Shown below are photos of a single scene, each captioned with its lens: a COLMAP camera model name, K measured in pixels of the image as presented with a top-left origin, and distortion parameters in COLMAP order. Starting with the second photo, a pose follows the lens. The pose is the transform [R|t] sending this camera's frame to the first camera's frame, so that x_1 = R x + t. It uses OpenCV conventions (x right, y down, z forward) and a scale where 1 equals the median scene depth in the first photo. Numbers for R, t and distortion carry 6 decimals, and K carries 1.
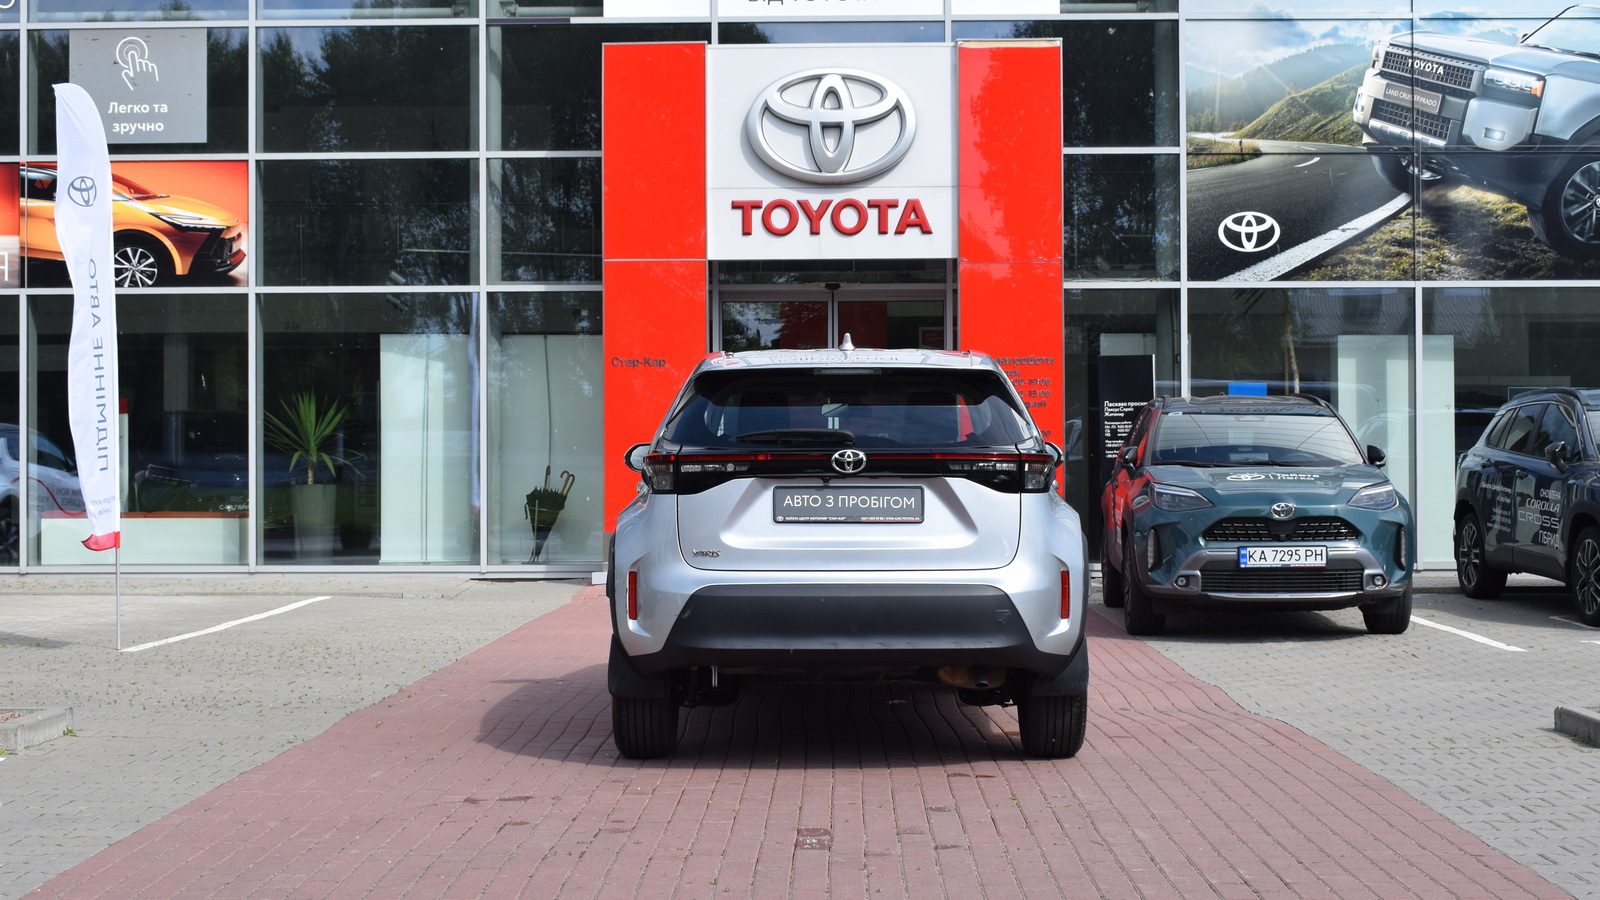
lens RADIAL K [[2303.4, 0, 803.1], [0, 2303.4, 451.0], [0, 0, 1]] dist [-0.022555, 0.008514]
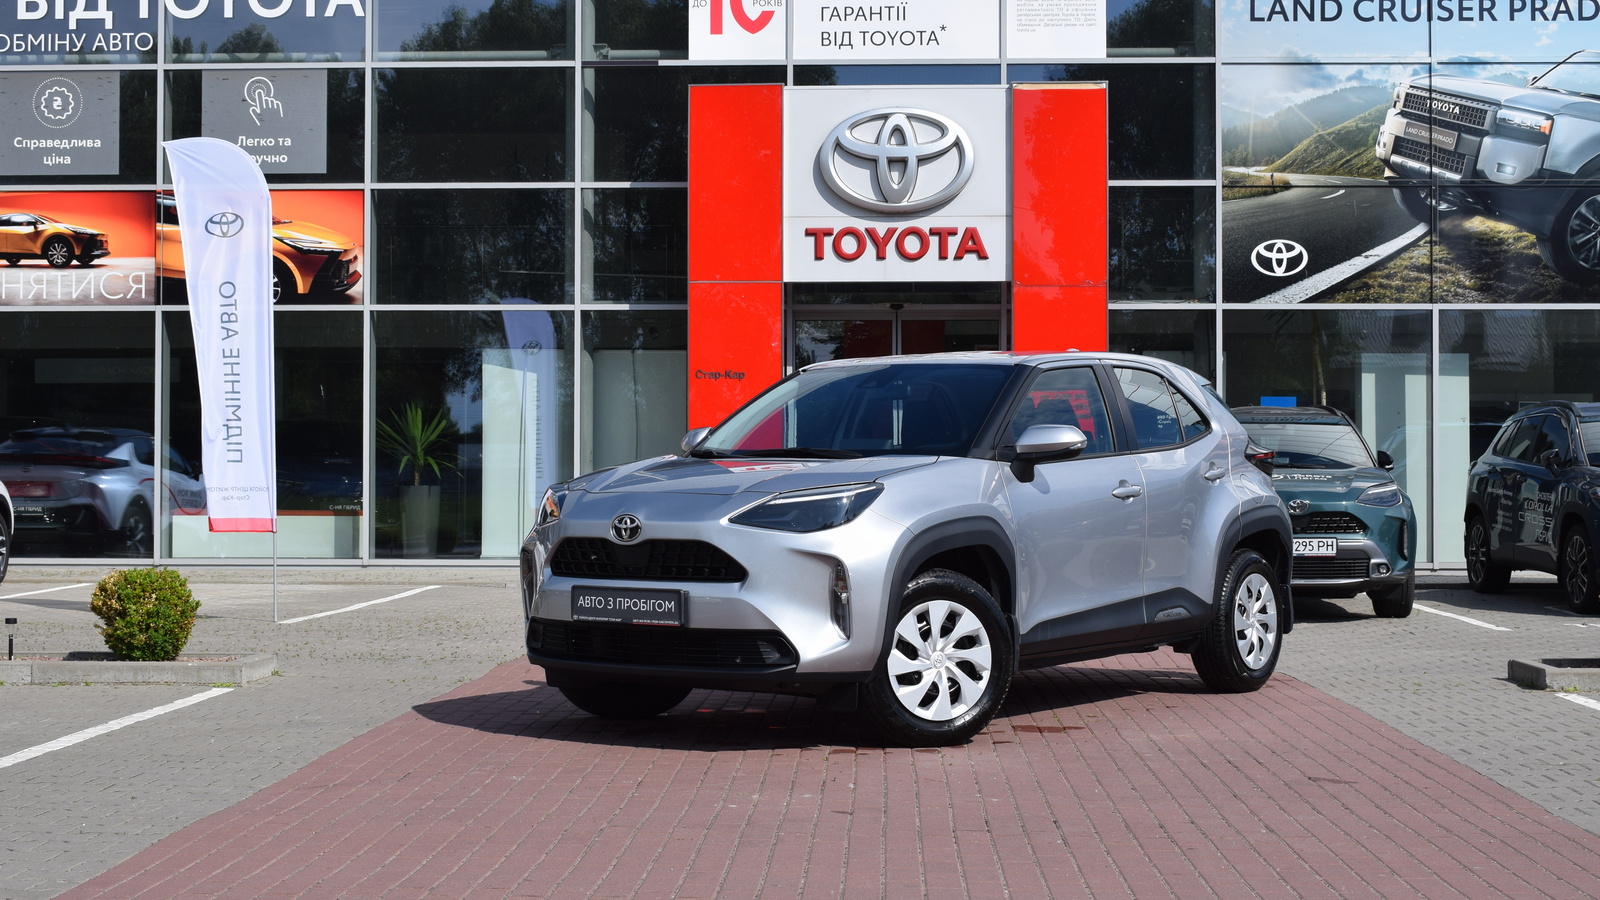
lens RADIAL K [[2331.4, 0, 805.8], [0, 2331.4, 449.6], [0, 0, 1]] dist [-0.007661, -0.061561]
pose [[0.999780, 0.005116, -0.020337, -0.007668], [-0.005306, 0.999942, -0.009339, 0.007093], [0.020288, 0.009445, 0.999750, -0.109177]]
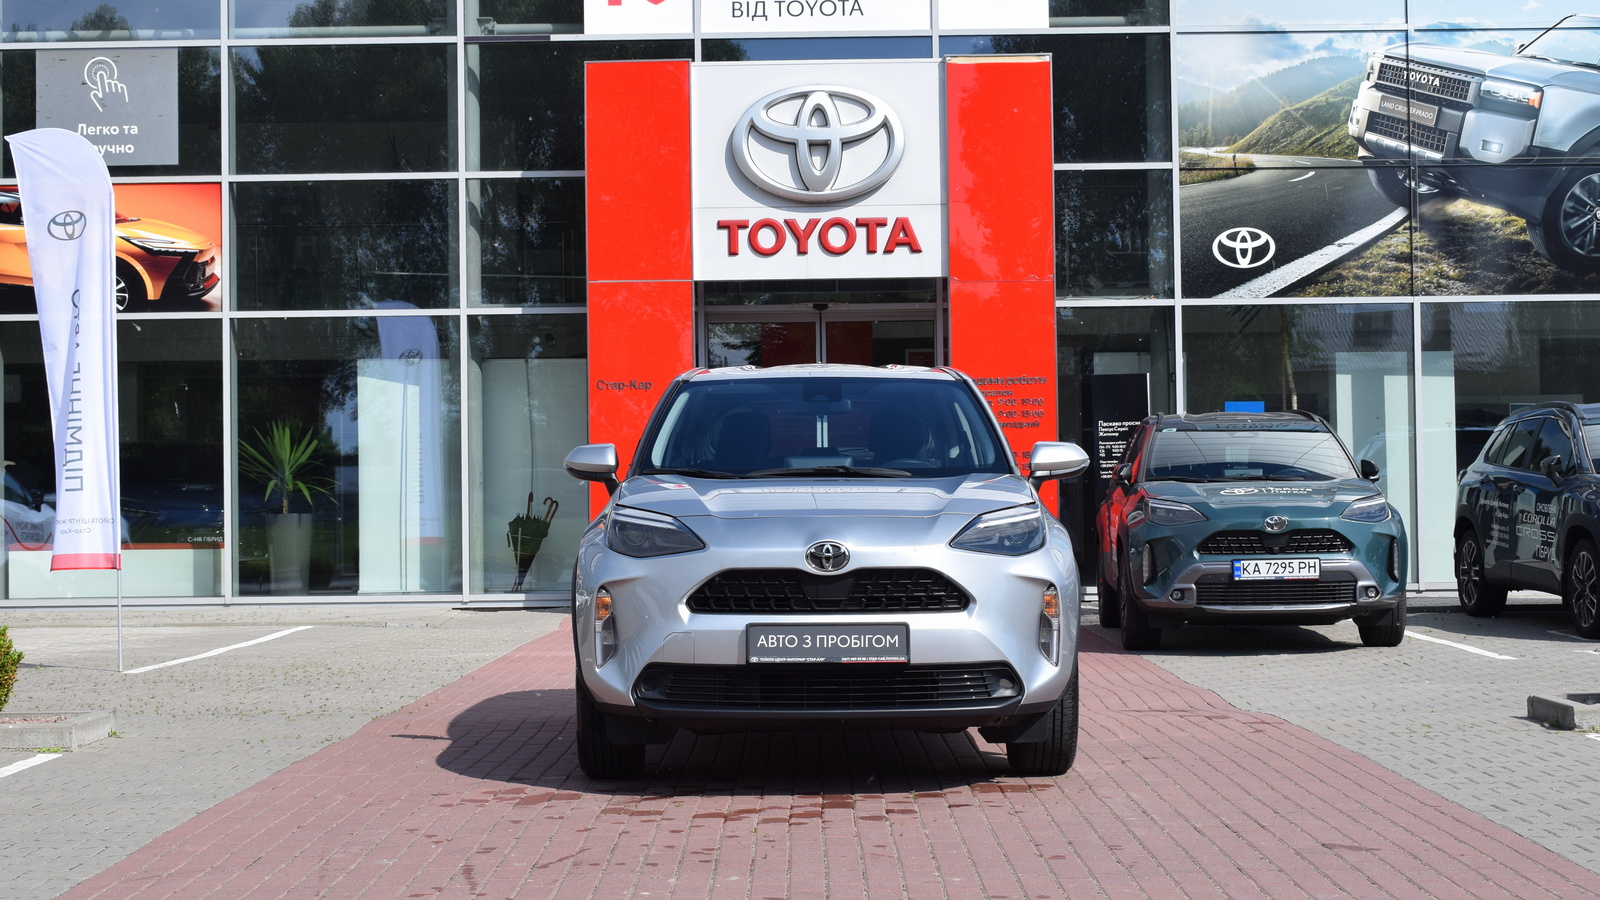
lens RADIAL K [[2523.4, 0, 797.6], [0, 2523.4, 445.3], [0, 0, 1]] dist [0.002168, -0.040403]
pose [[0.999904, -0.008472, 0.010993, -0.009465], [0.008668, 0.999801, -0.017963, 0.006902], [-0.010839, 0.018057, 0.999778, -0.075356]]
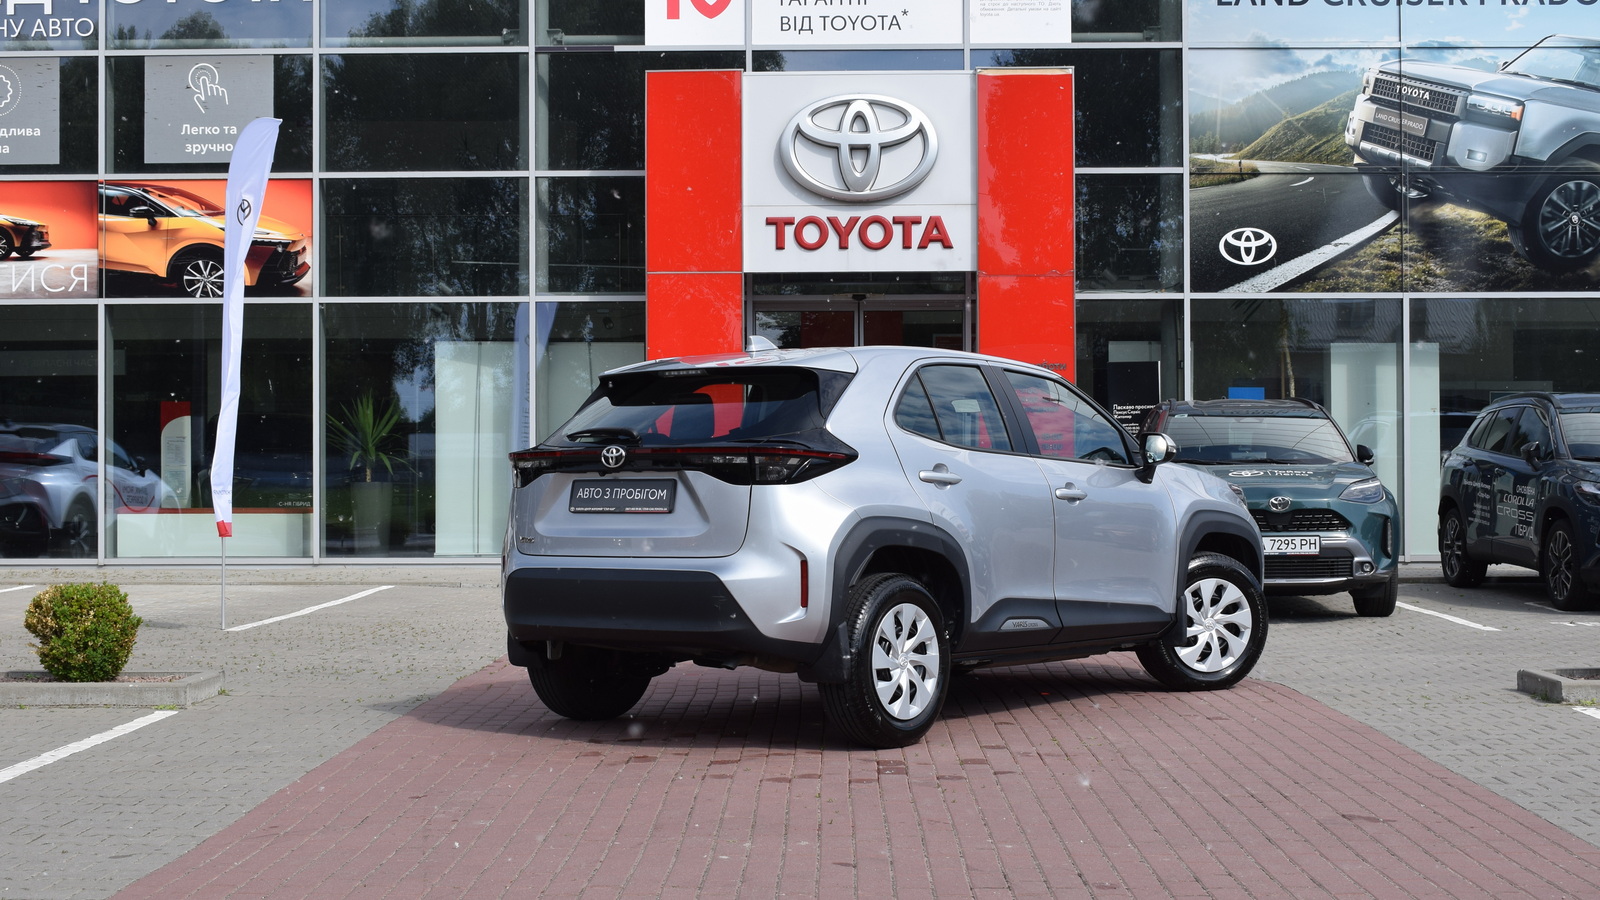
lens RADIAL K [[2303.4, 0, 803.1], [0, 2303.4, 451.0], [0, 0, 1]] dist [-0.022555, 0.008514]
pose [[0.999998, 0.000462, 0.002144, -0.015853], [-0.000458, 0.999999, -0.001662, 0.001890], [-0.002145, 0.001661, 0.999996, -0.072172]]
